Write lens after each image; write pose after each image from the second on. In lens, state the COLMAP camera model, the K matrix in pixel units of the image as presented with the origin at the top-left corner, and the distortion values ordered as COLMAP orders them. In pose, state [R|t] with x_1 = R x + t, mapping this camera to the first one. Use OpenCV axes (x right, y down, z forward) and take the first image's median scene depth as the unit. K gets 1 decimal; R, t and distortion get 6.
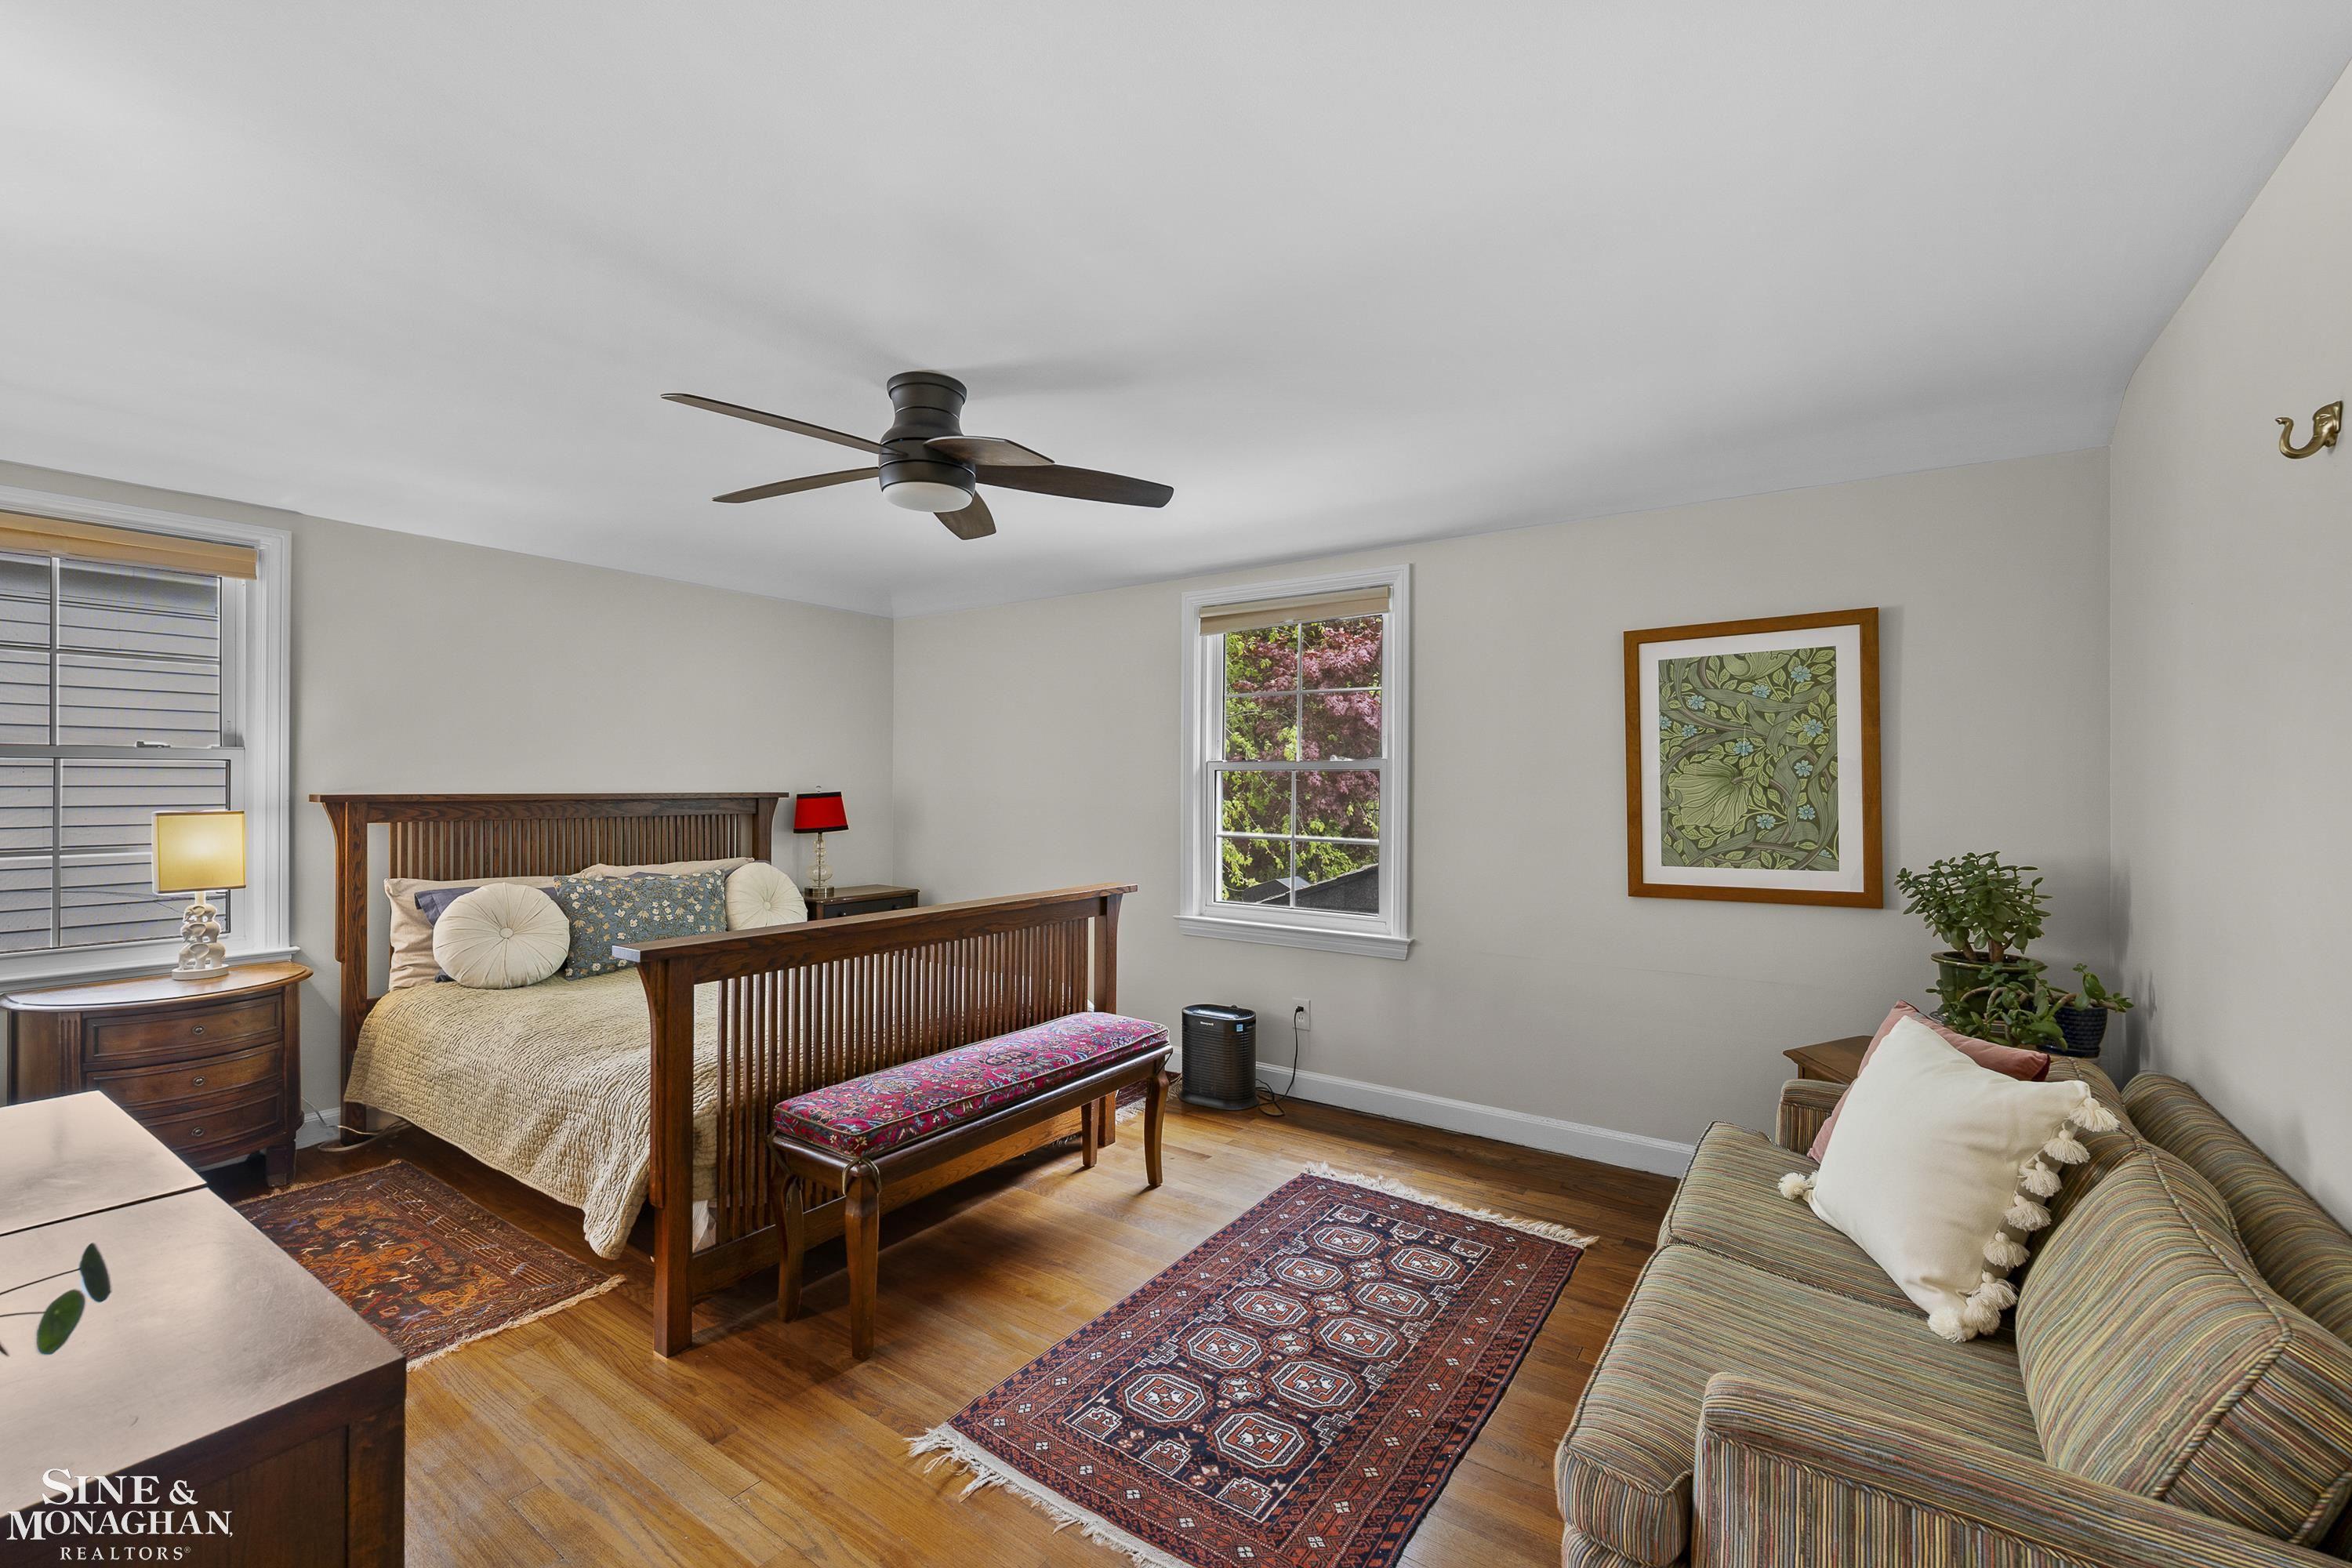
lens RADIAL K [[972.1, 0, 1168.7], [0, 972.1, 755.2], [0, 0, 1]] dist [0.001663, 0.000135]
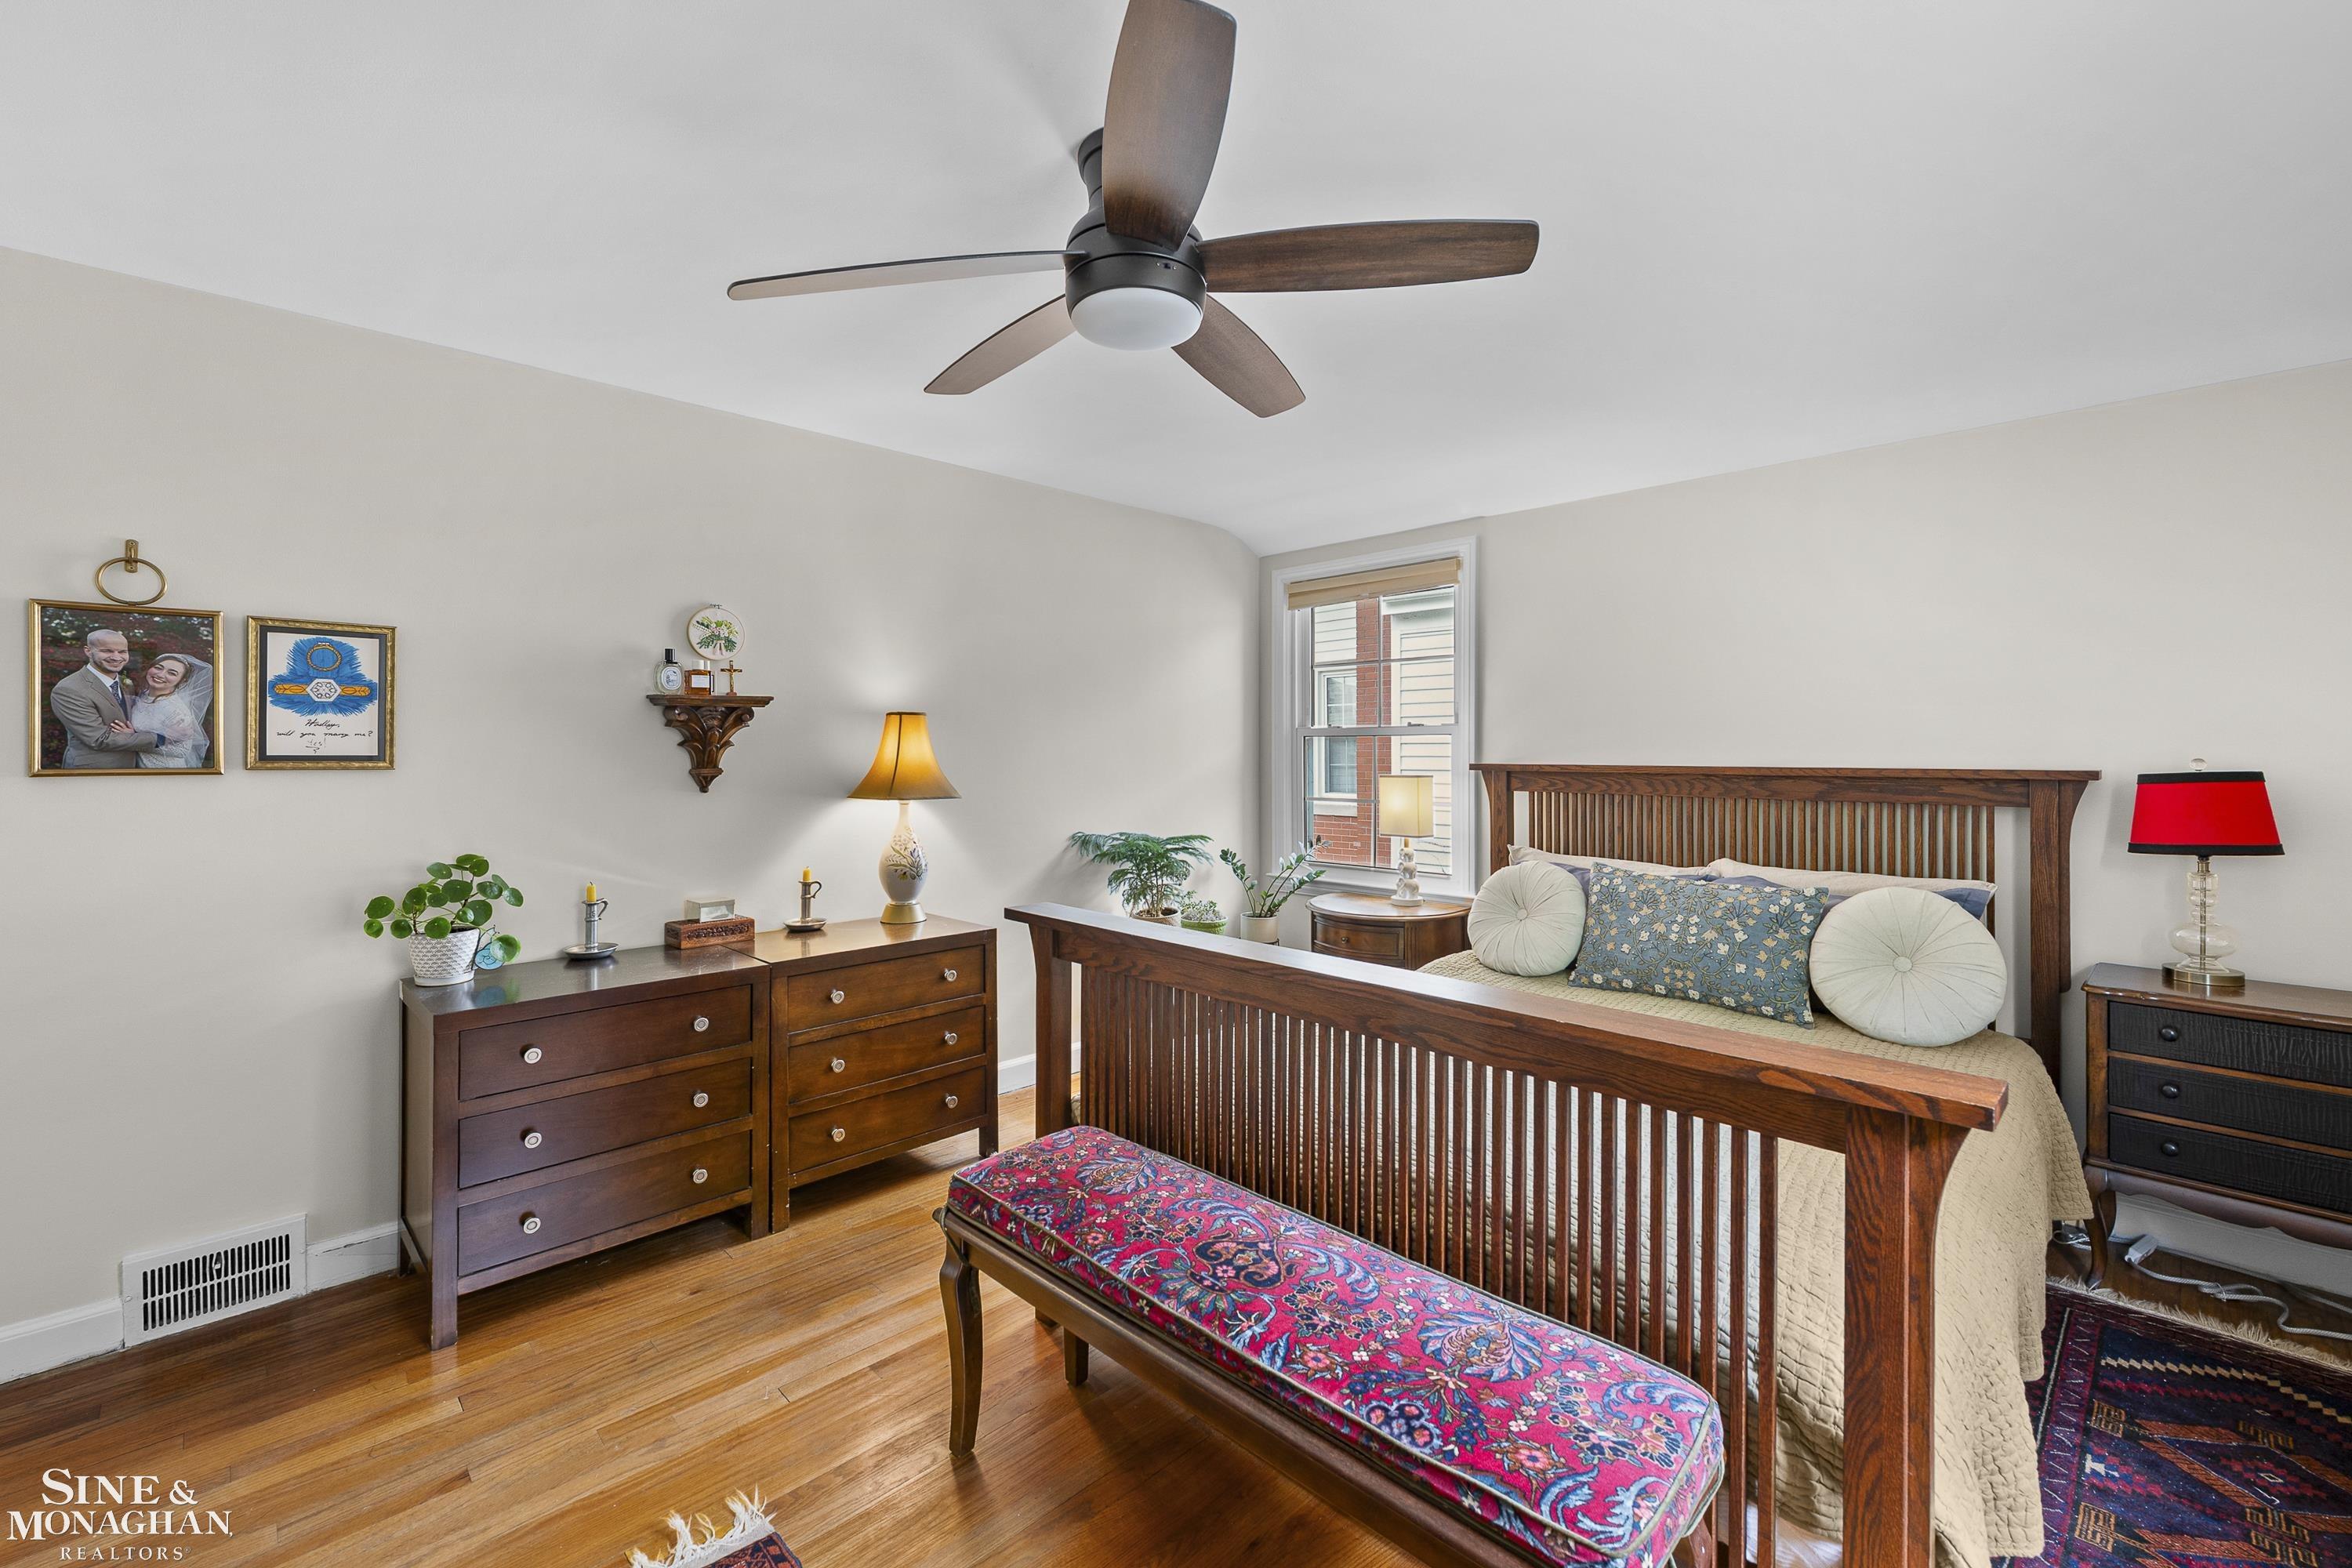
lens RADIAL K [[972.1, 0, 1168.7], [0, 972.1, 755.2], [0, 0, 1]] dist [0.001663, 0.000135]
pose [[-0.174105, -0.000397, -0.984727, 0.317561], [0.026337, 0.999640, -0.005060, 0.029448], [0.984375, -0.026816, -0.174032, 0.912720]]
